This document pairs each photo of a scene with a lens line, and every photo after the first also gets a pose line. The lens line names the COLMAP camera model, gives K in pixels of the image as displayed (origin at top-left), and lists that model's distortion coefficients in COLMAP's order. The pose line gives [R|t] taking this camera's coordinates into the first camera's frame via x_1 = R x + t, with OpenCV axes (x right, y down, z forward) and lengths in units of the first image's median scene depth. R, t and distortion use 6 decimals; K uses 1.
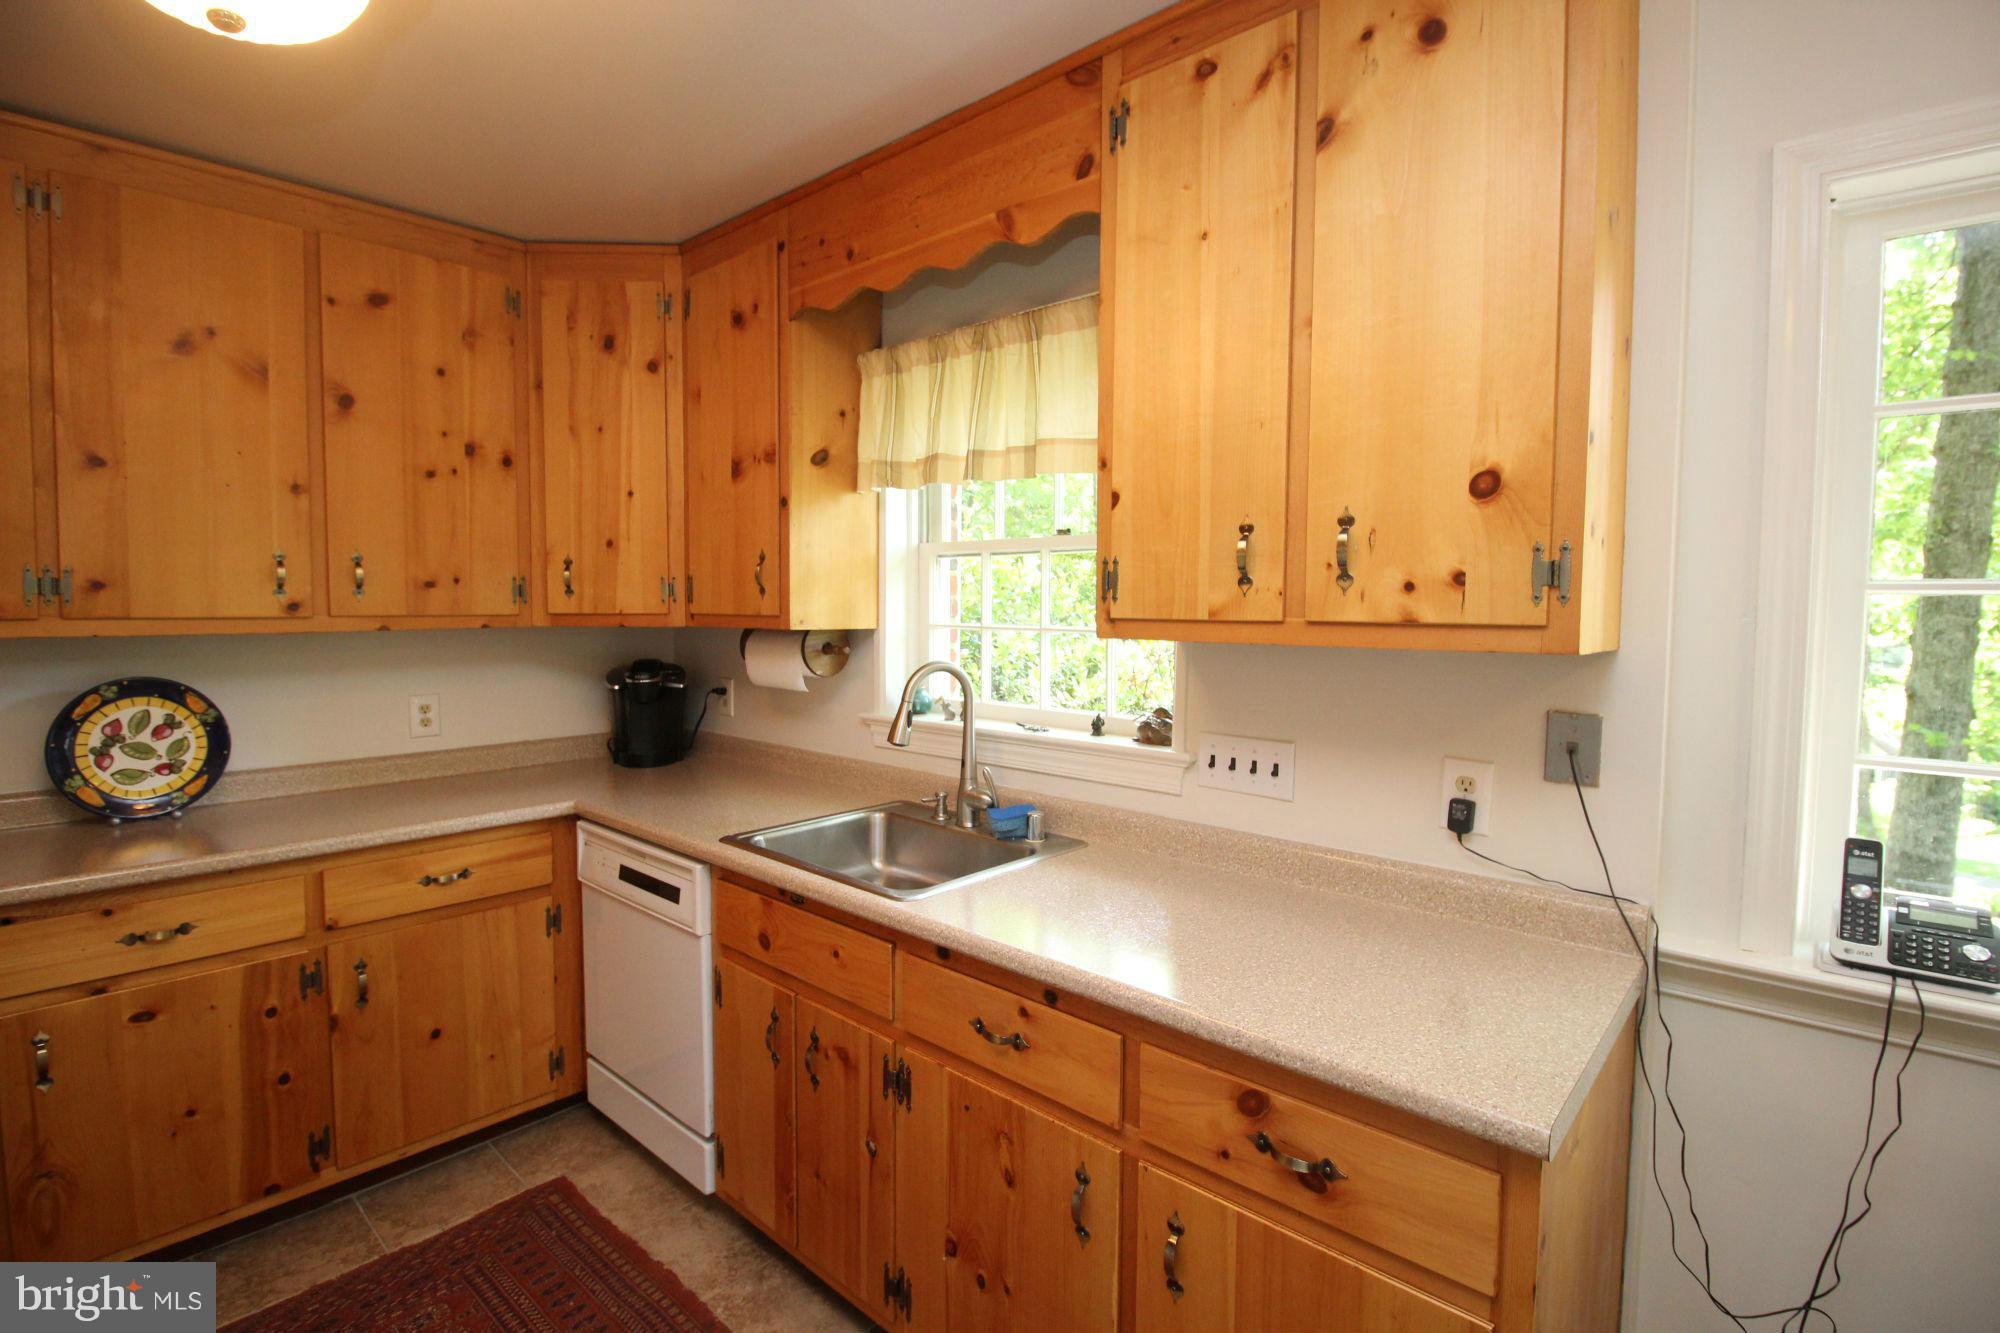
lens RADIAL K [[931.5, 0, 1002.0], [0, 931.5, 657.5], [0, 0, 1]] dist [-0.002588, -0.010912]
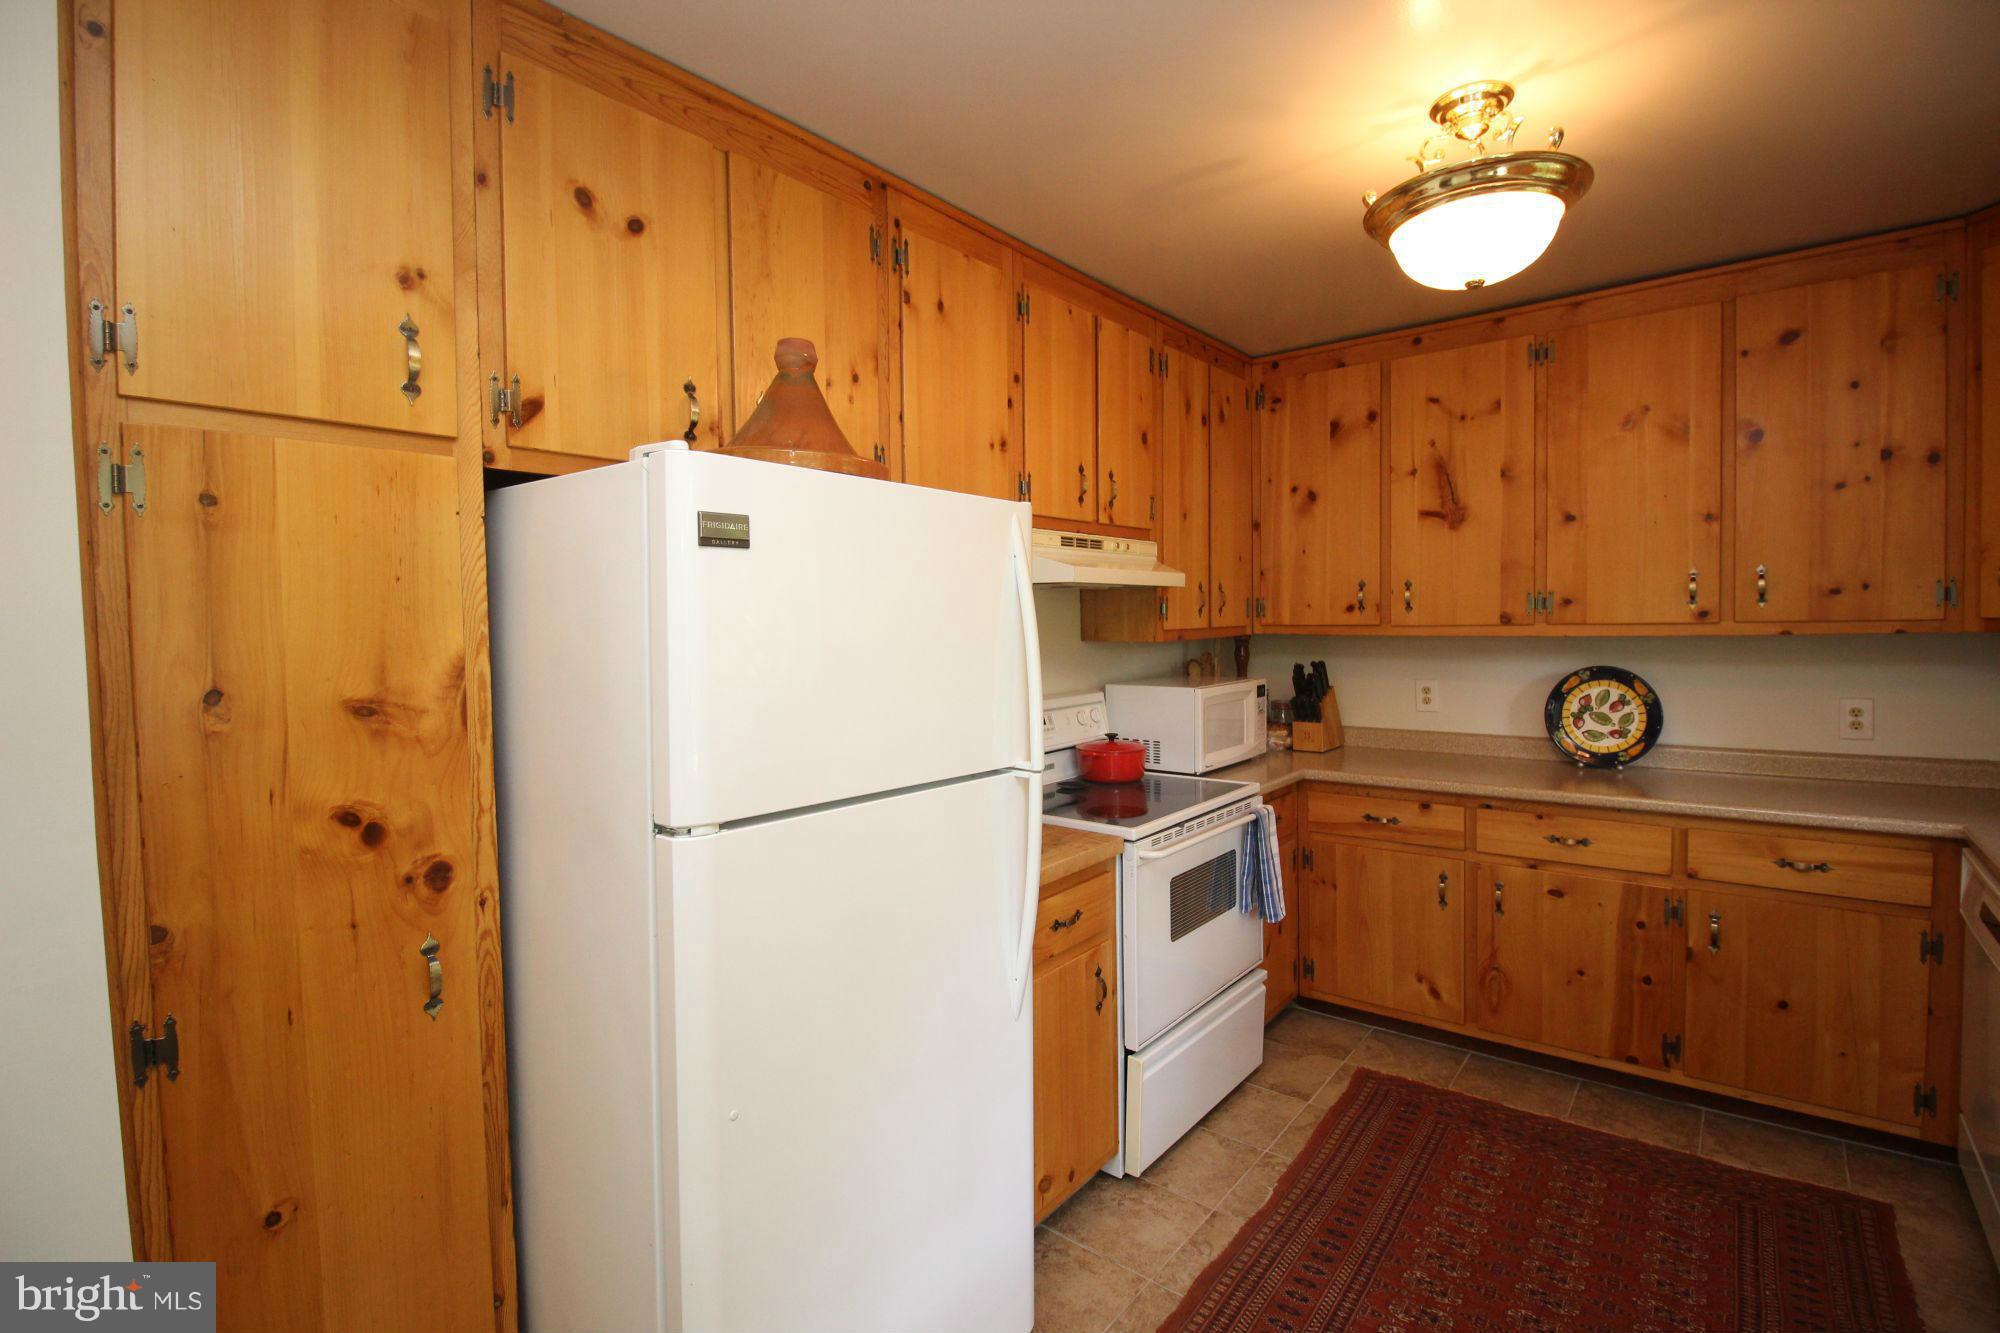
lens RADIAL K [[931.5, 0, 998.3], [0, 931.5, 654.5], [0, 0, 1]] dist [-0.002588, -0.010912]
pose [[0.049068, 0.031056, -0.998313, 0.445743], [-0.037179, 0.998881, 0.029247, -0.003296], [0.998103, 0.035681, 0.050168, 0.011704]]
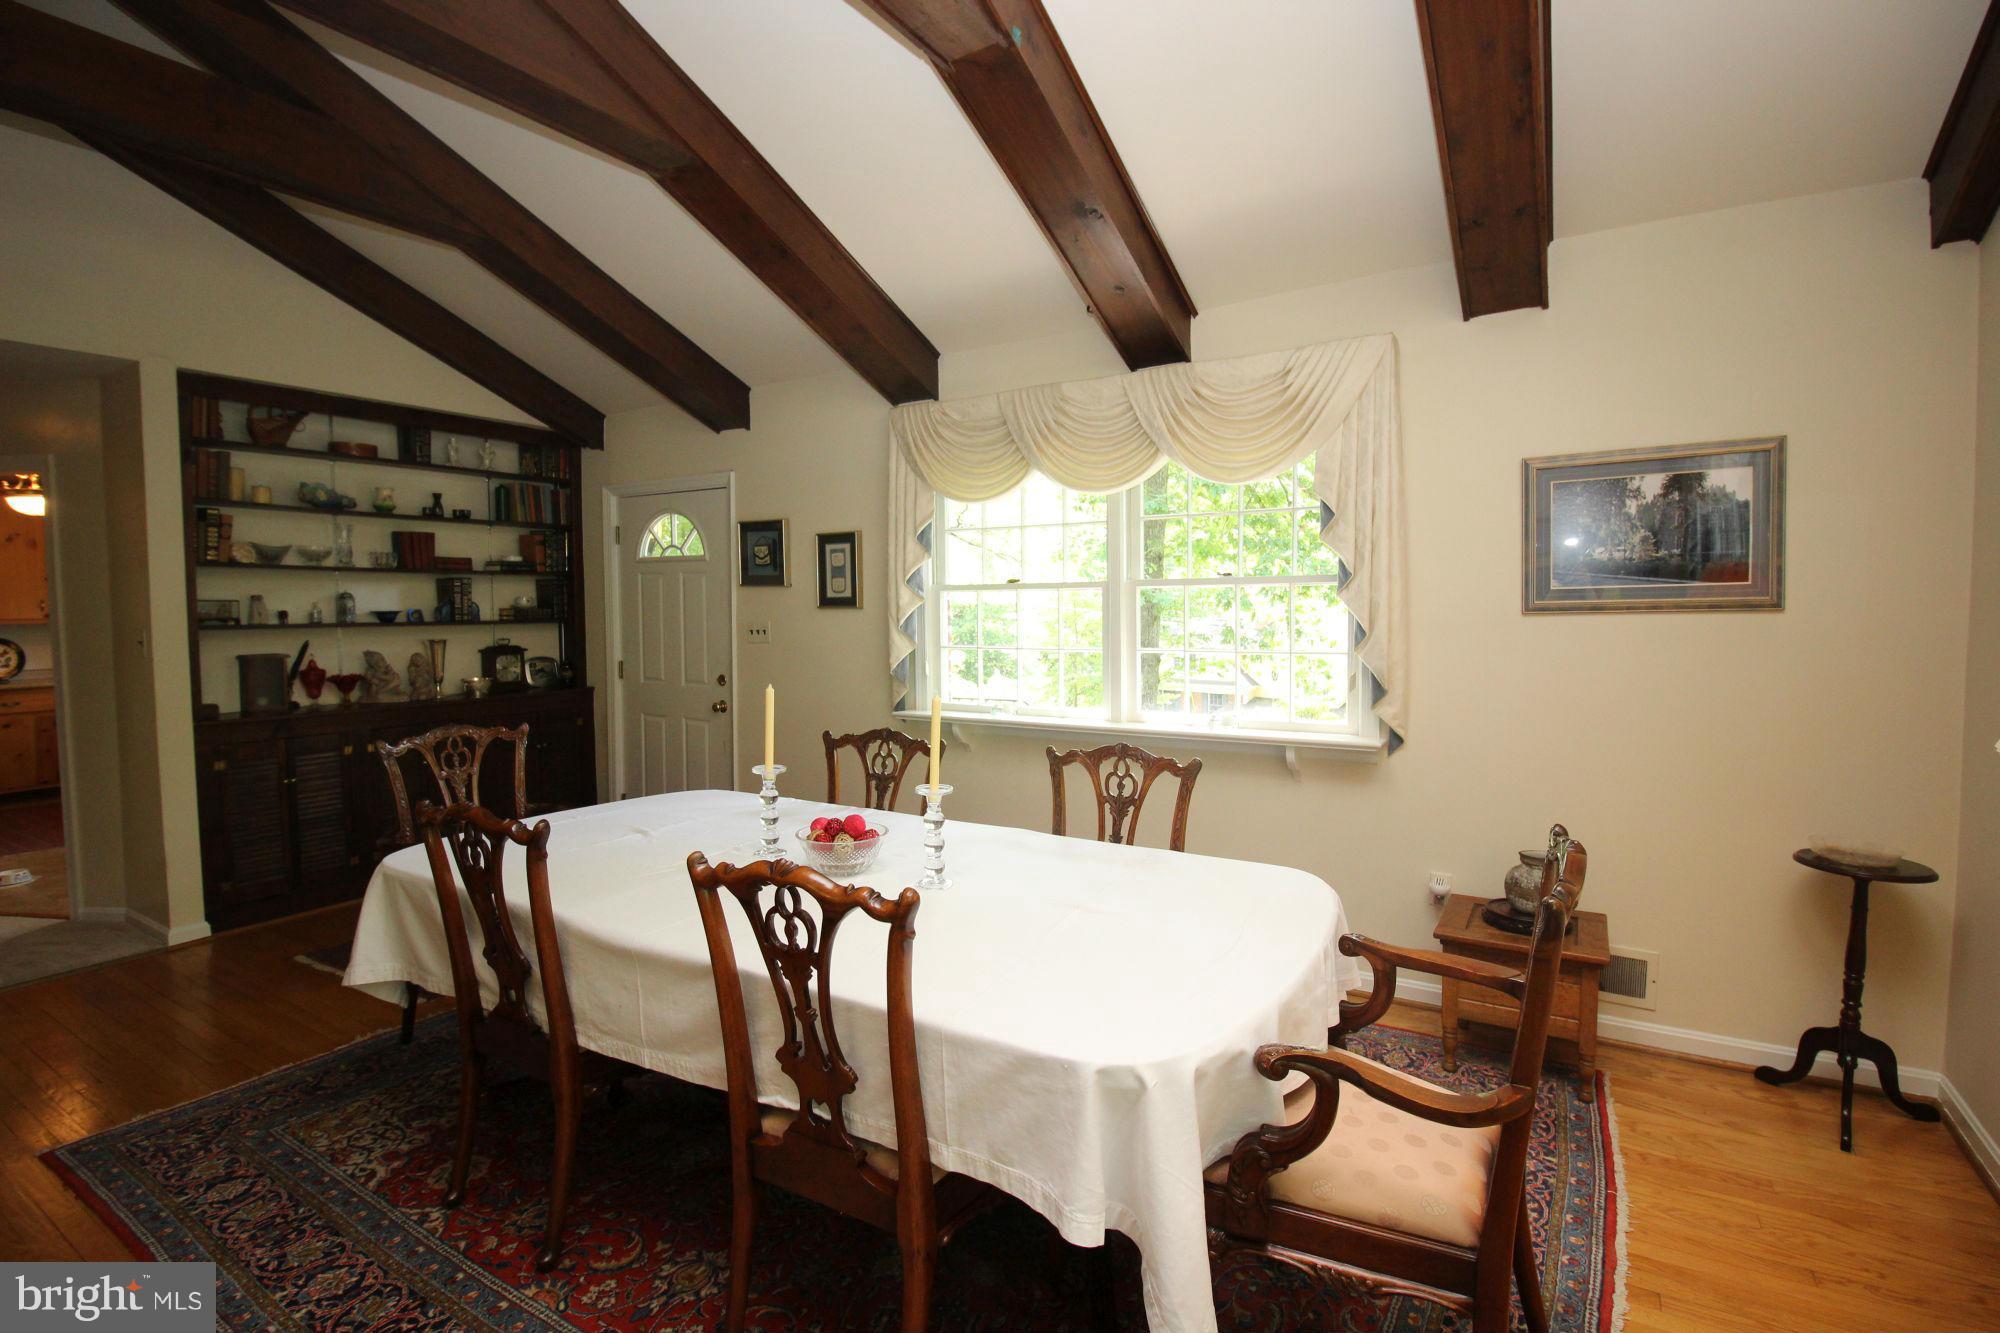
lens RADIAL K [[931.5, 0, 998.5], [0, 931.5, 663.8], [0, 0, 1]] dist [-0.002588, -0.010912]
pose [[0.983557, -0.030712, 0.177969, 2.071783], [0.030729, 0.999524, 0.002662, 0.222865], [-0.177966, 0.002851, 0.984033, -2.945708]]
